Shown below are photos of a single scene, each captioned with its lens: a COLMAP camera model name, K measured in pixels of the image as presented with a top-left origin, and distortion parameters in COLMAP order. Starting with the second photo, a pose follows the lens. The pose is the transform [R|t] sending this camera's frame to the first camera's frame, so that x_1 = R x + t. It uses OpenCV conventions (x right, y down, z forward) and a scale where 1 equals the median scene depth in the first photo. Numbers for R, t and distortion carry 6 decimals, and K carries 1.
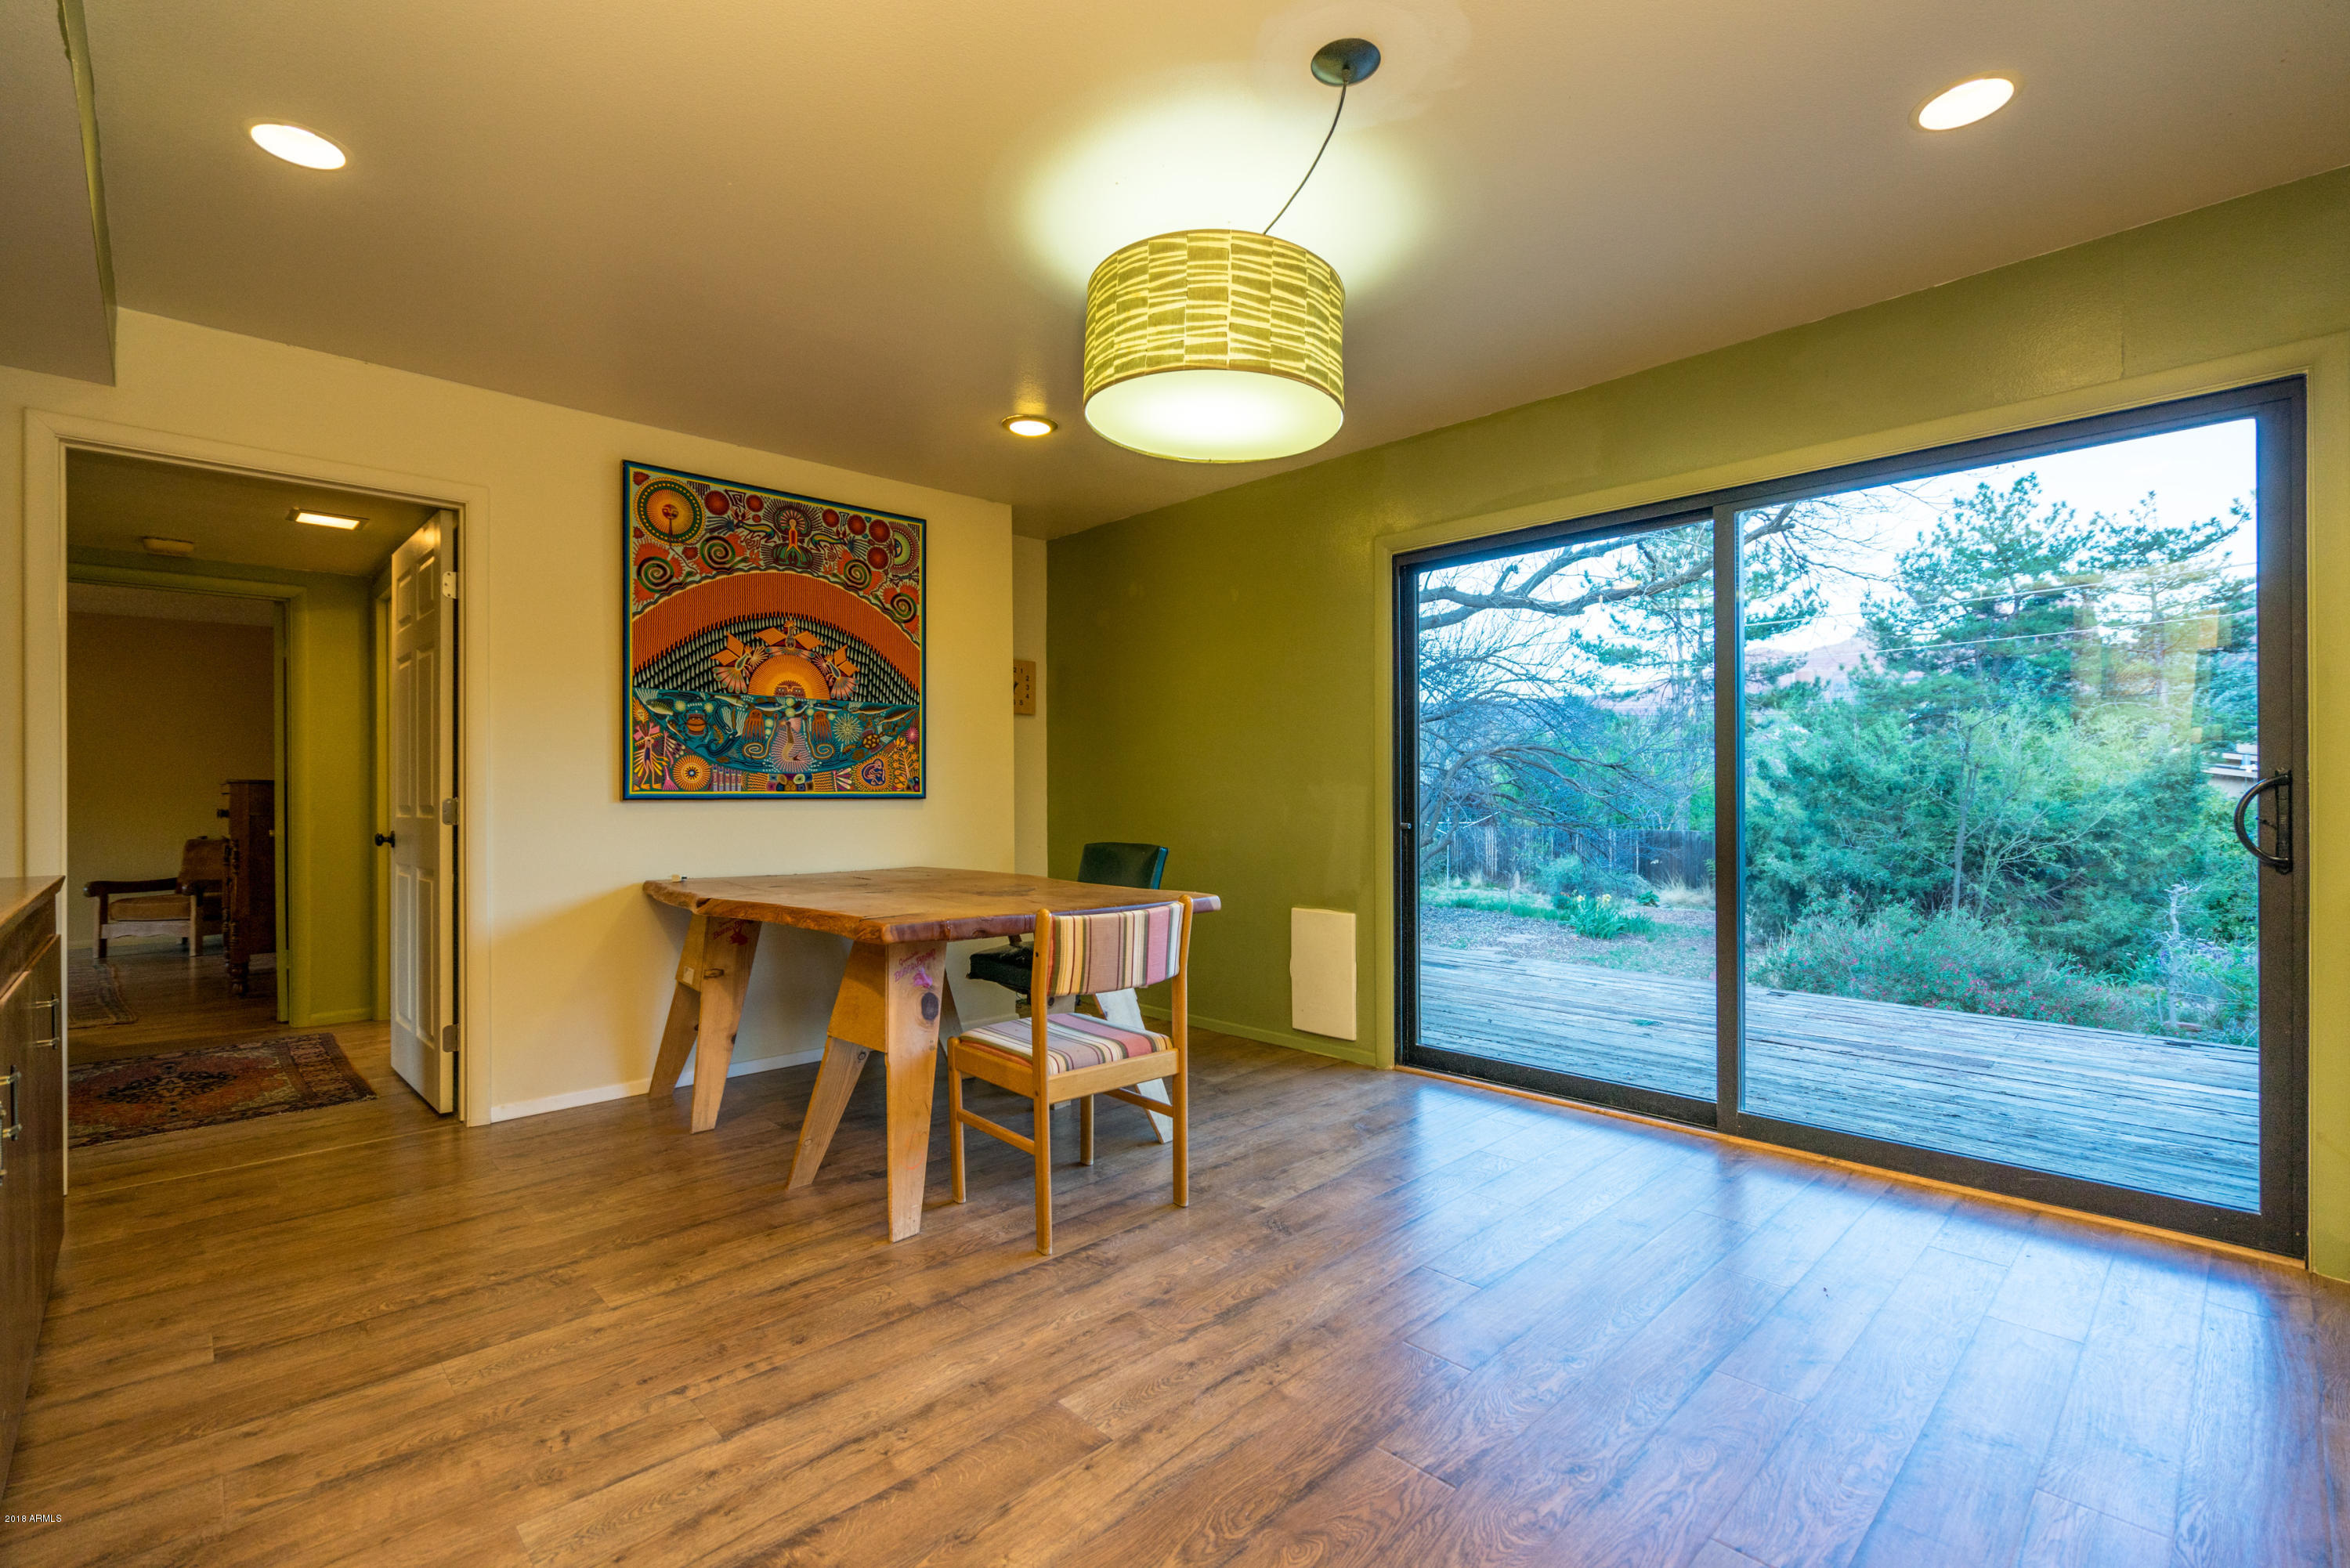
lens RADIAL K [[1054.8, 0, 1174.8], [0, 1054.8, 793.7], [0, 0, 1]] dist [-0.002047, 0.000799]
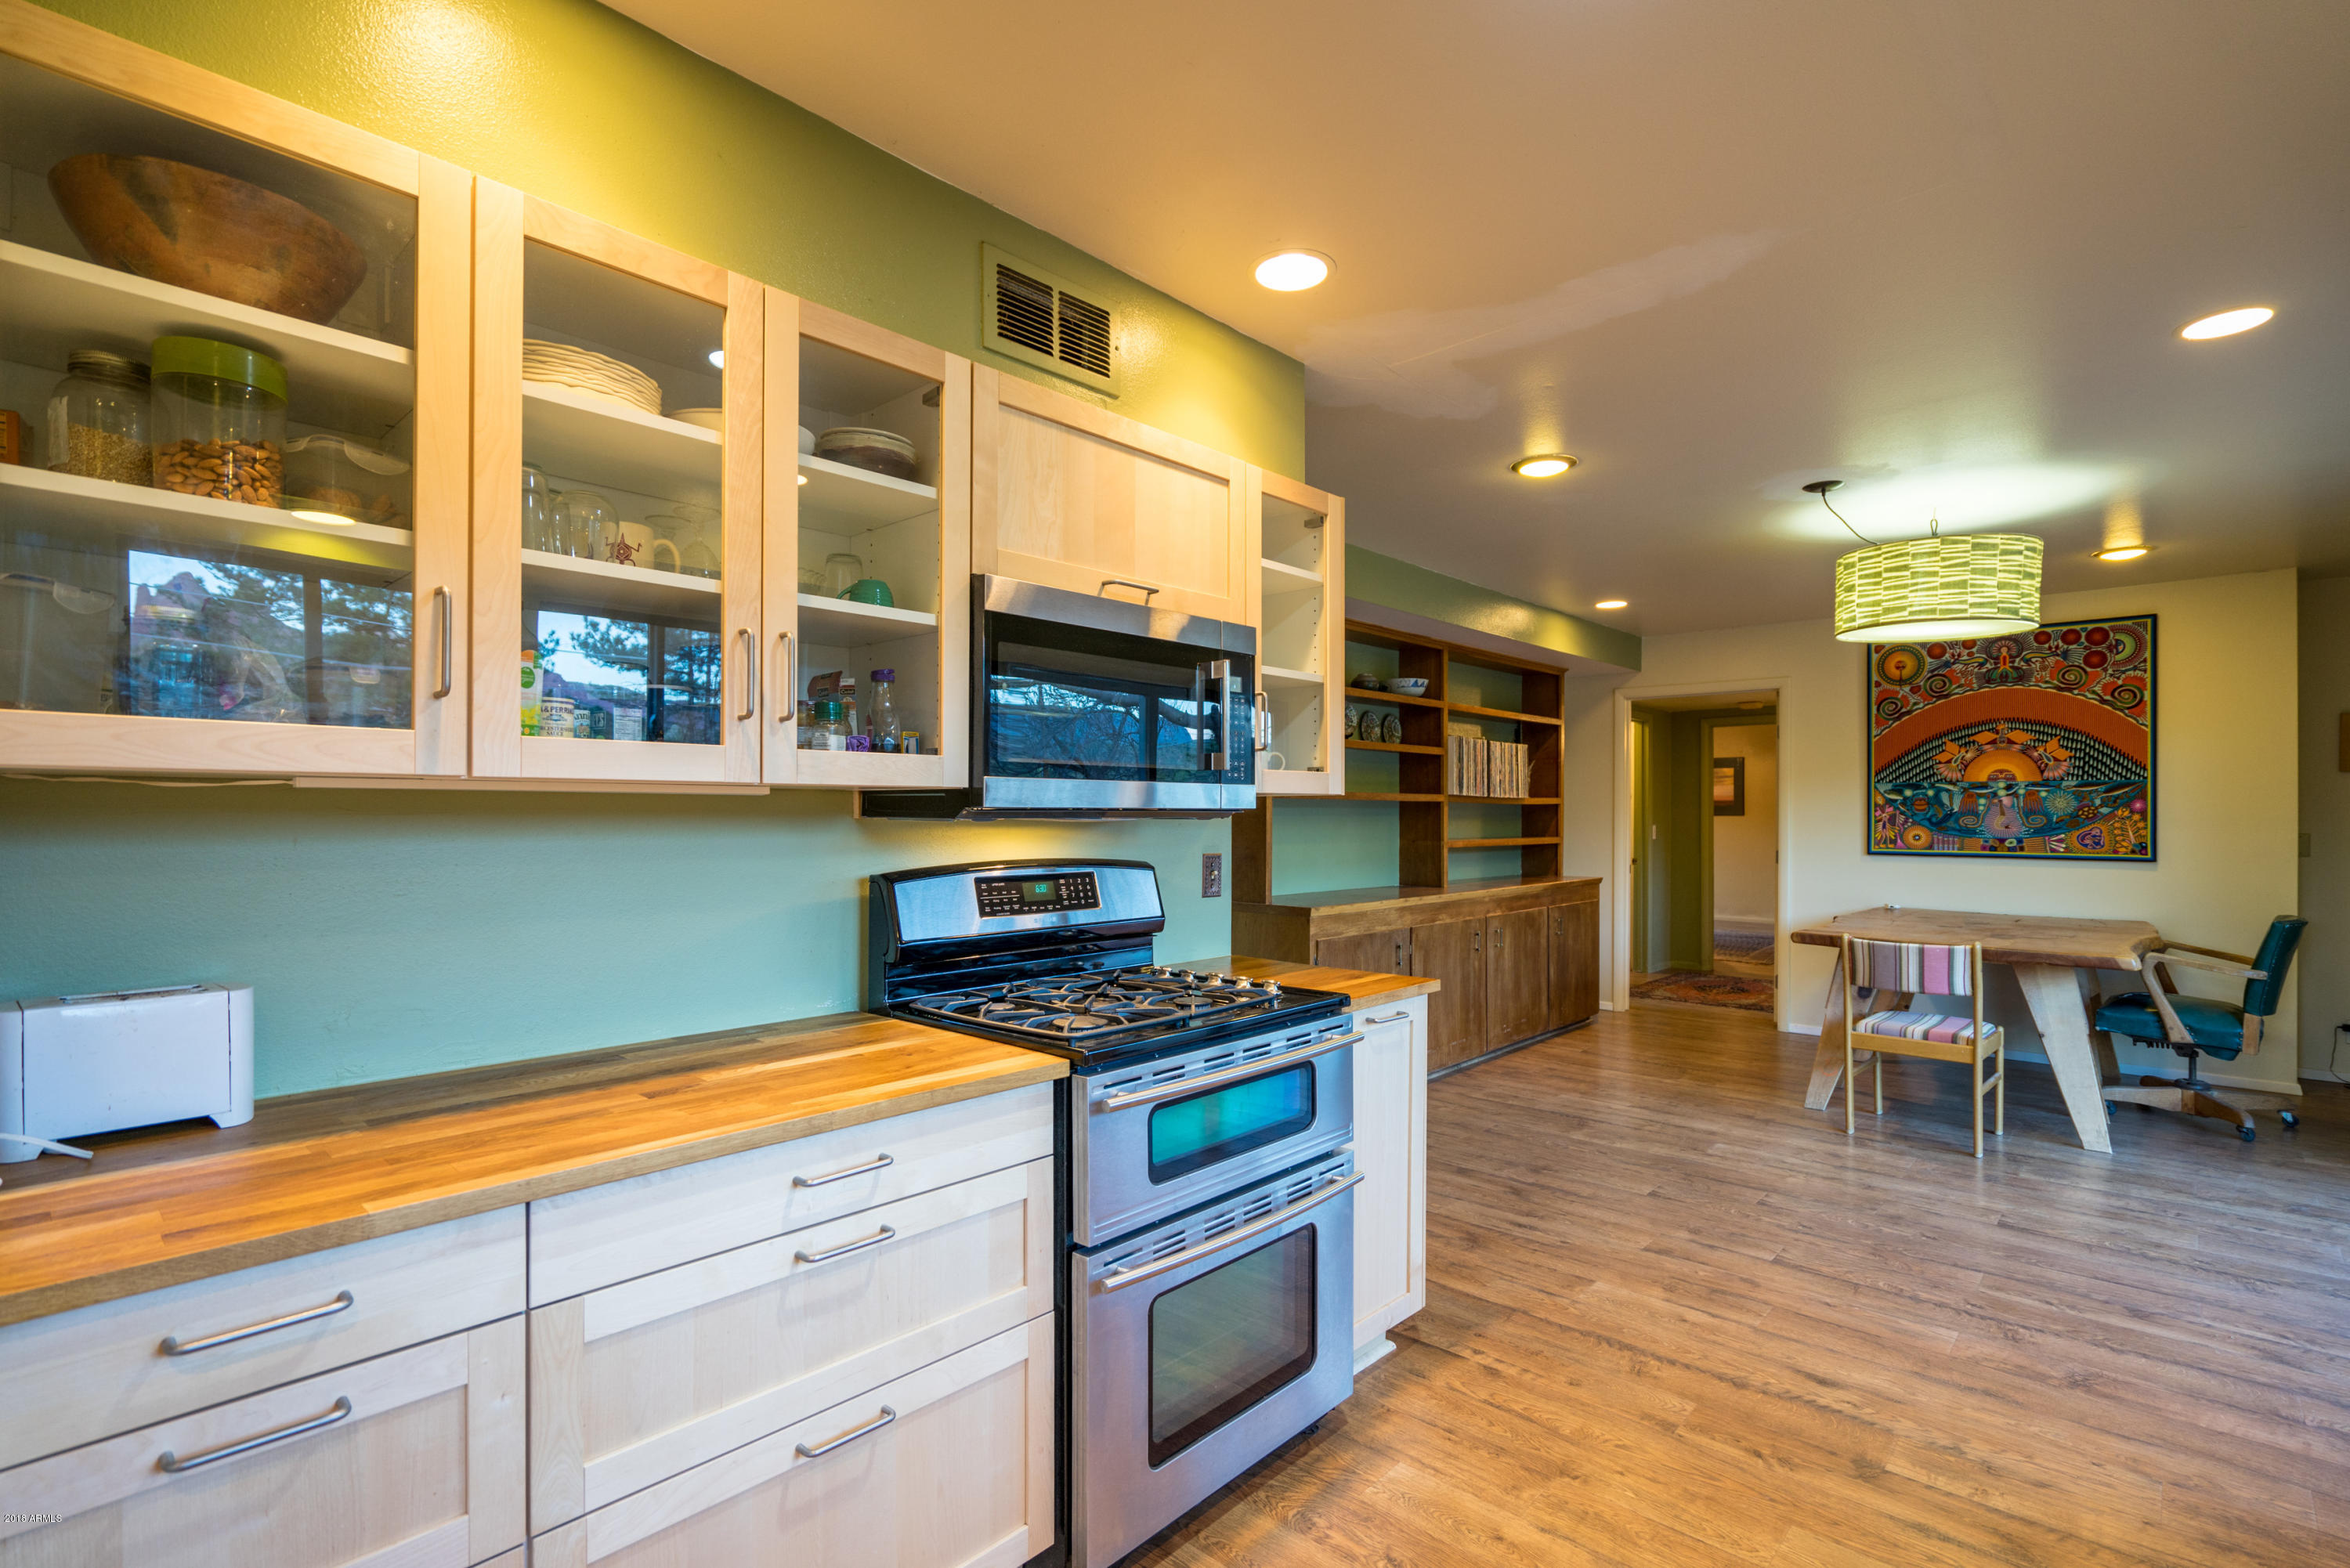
lens RADIAL K [[1054.8, 0, 1174.8], [0, 1054.8, 793.7], [0, 0, 1]] dist [-0.002047, 0.000799]
pose [[0.051329, -0.012999, -0.998597, 0.938763], [-0.001985, 0.999912, -0.013118, -0.057784], [0.998680, 0.002655, 0.051299, -0.116566]]
